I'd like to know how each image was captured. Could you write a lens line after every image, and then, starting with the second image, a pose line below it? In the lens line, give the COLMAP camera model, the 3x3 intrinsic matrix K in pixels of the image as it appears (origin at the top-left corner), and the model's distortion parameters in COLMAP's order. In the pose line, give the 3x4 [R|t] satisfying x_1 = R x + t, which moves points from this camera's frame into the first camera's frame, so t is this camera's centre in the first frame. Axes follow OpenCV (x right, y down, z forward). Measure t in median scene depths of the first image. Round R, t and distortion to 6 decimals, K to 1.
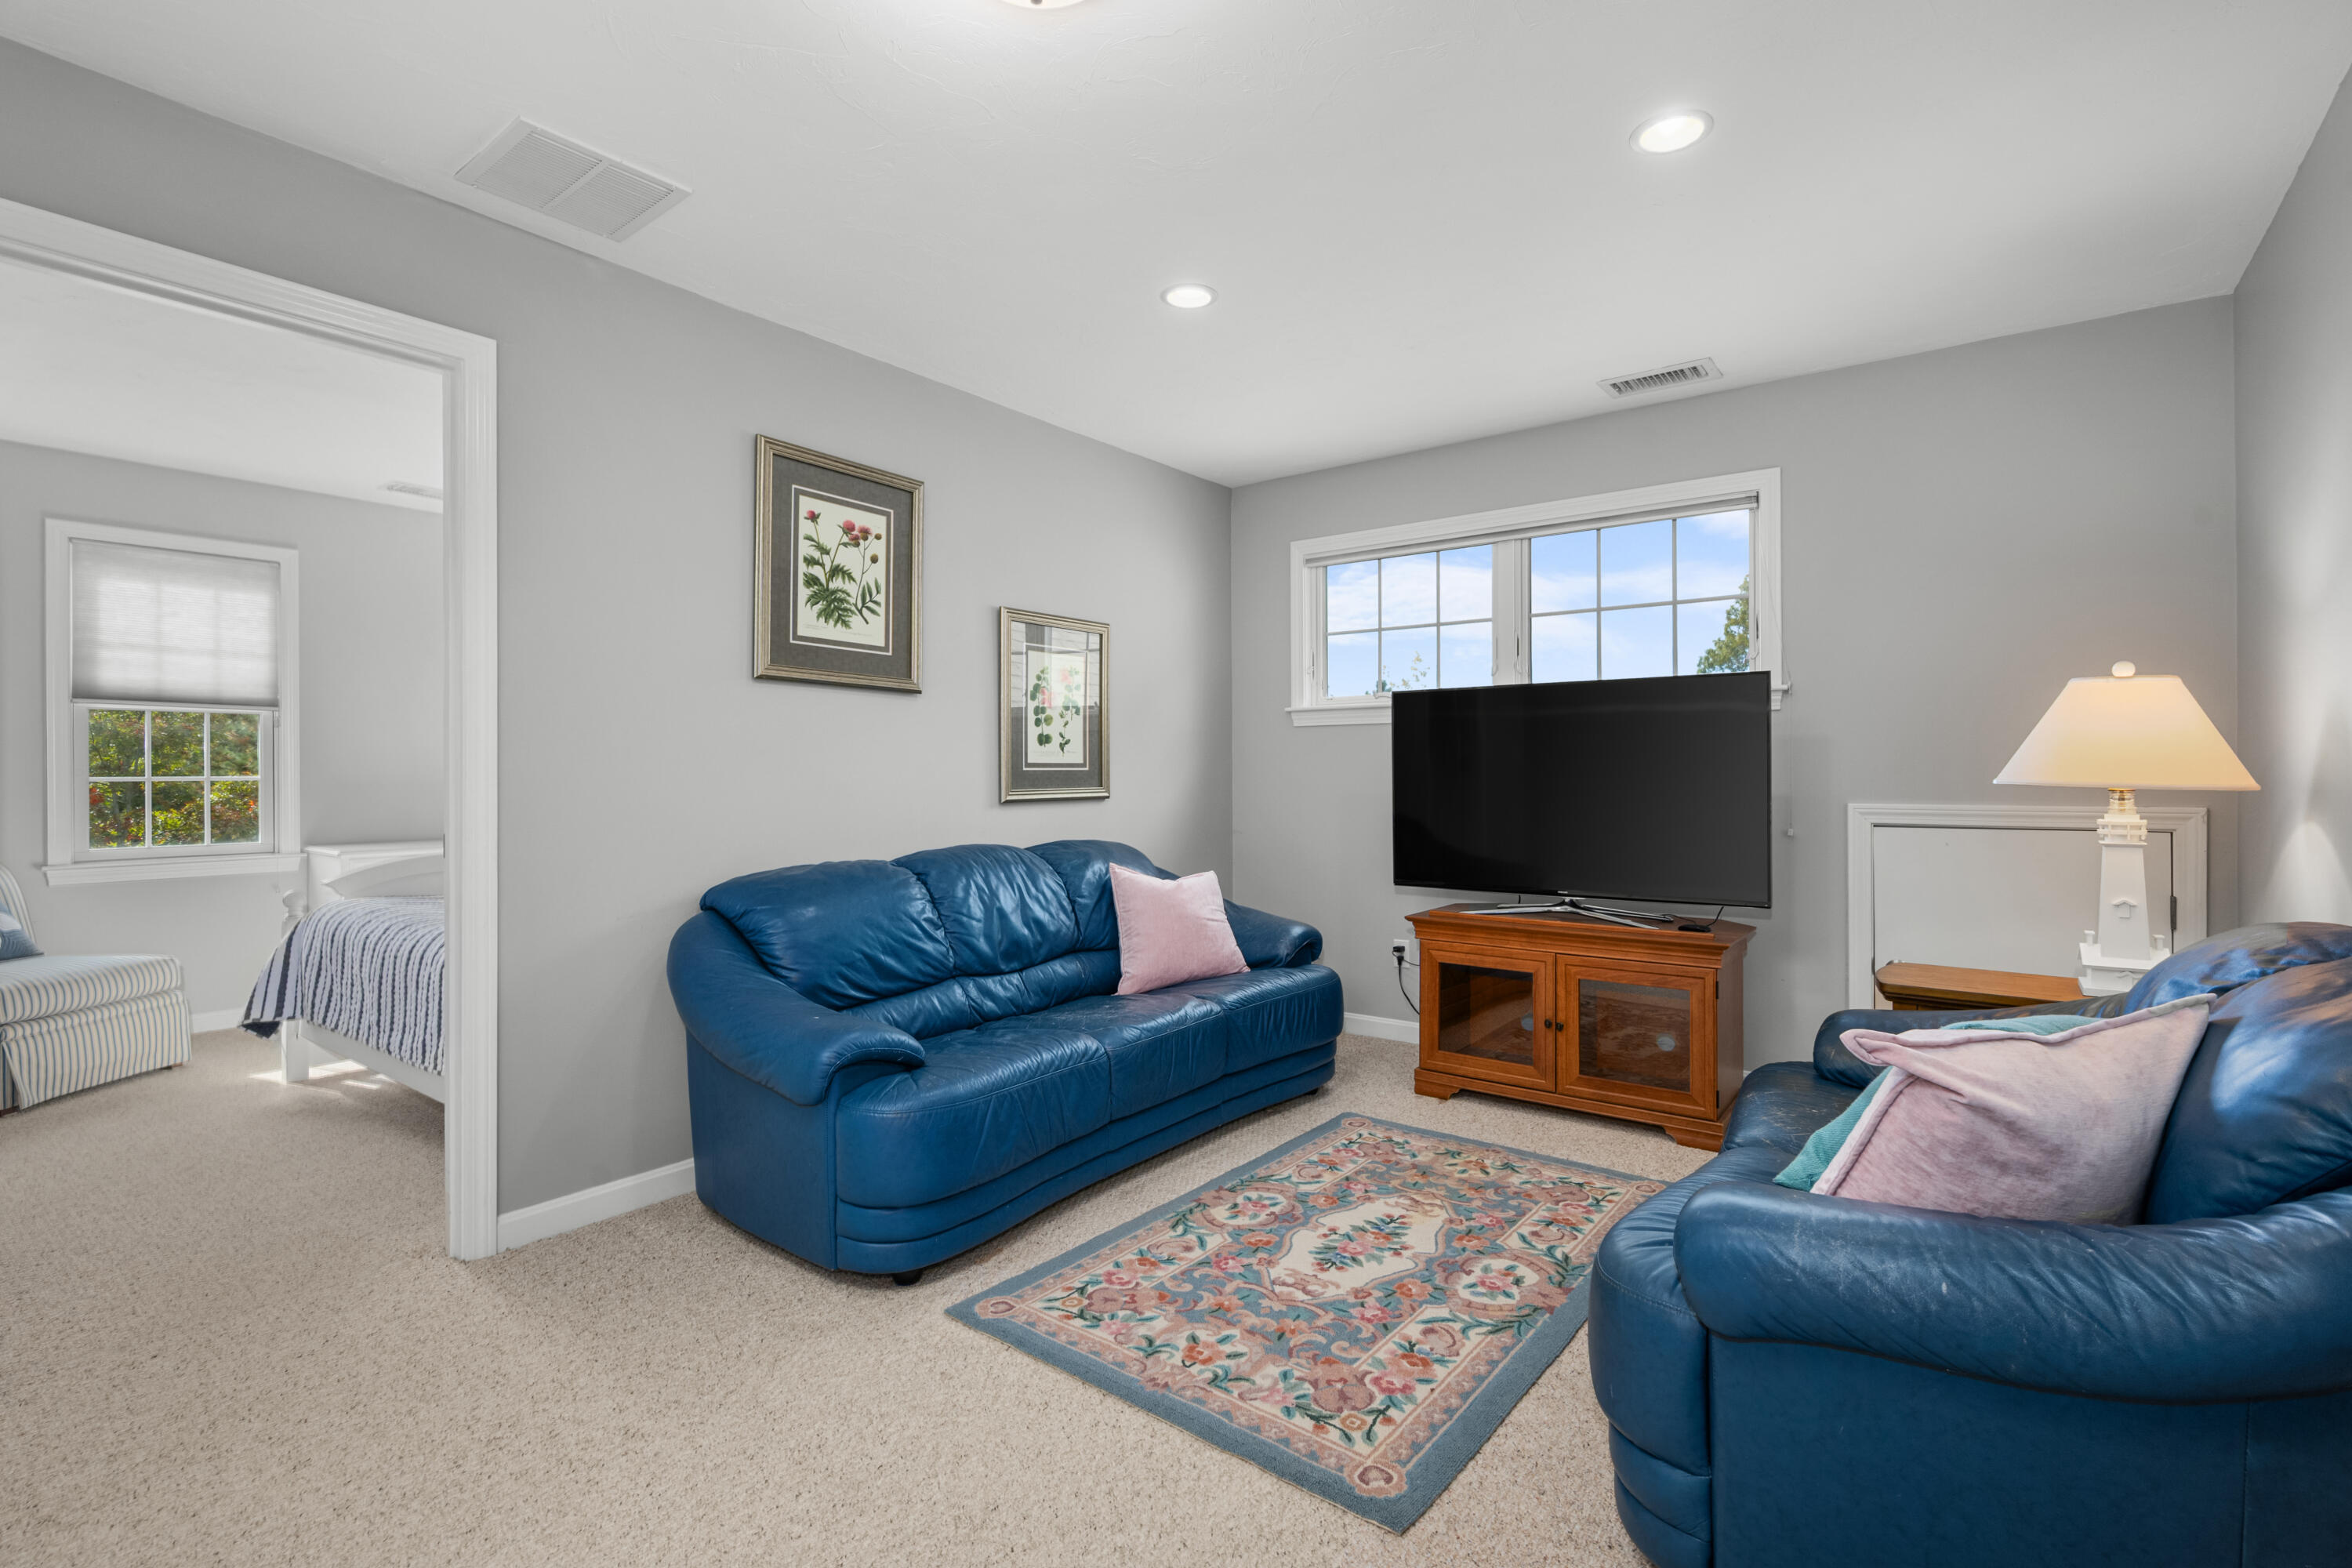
lens RADIAL K [[1040.3, 0, 1133.2], [0, 1040.3, 775.4], [0, 0, 1]] dist [0.000968, 0.000132]
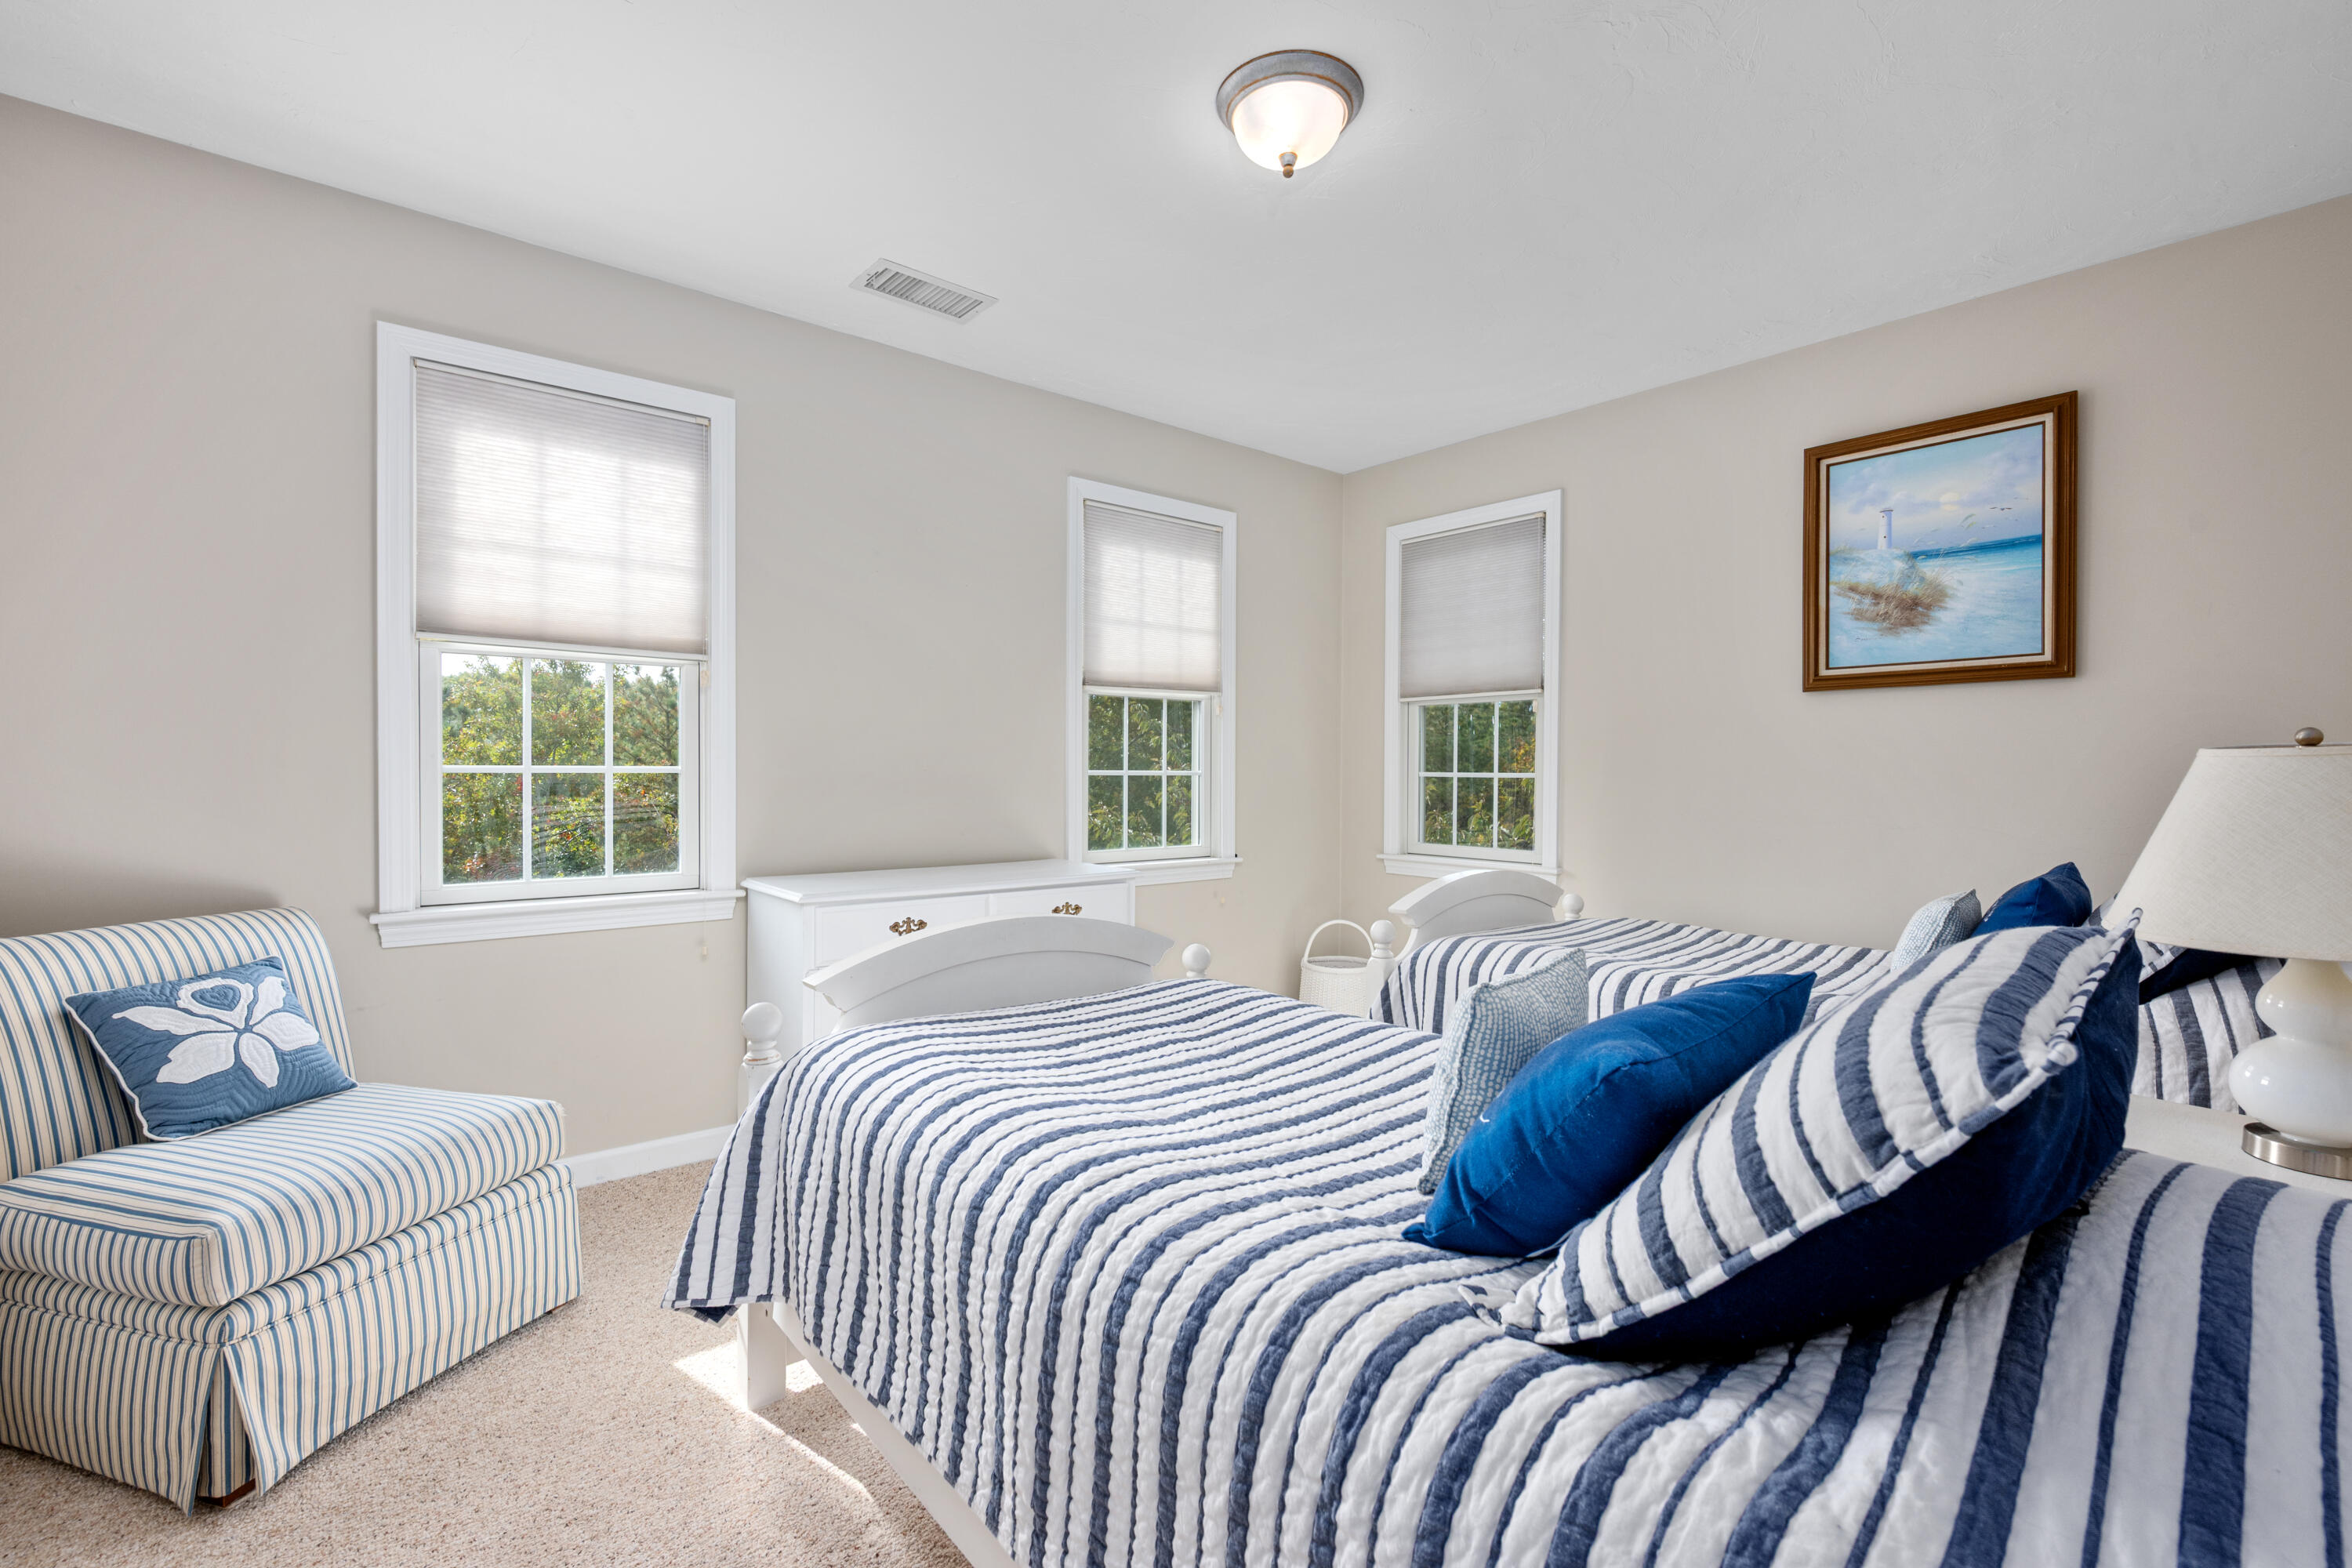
lens RADIAL K [[1040.3, 0, 1164.6], [0, 1040.3, 774.6], [0, 0, 1]] dist [0.000968, 0.000132]
pose [[0.971900, 0.004459, -0.235350, -0.382538], [-0.004209, 0.999990, 0.001563, 0.003825], [0.235355, -0.000528, 0.971909, 0.431320]]
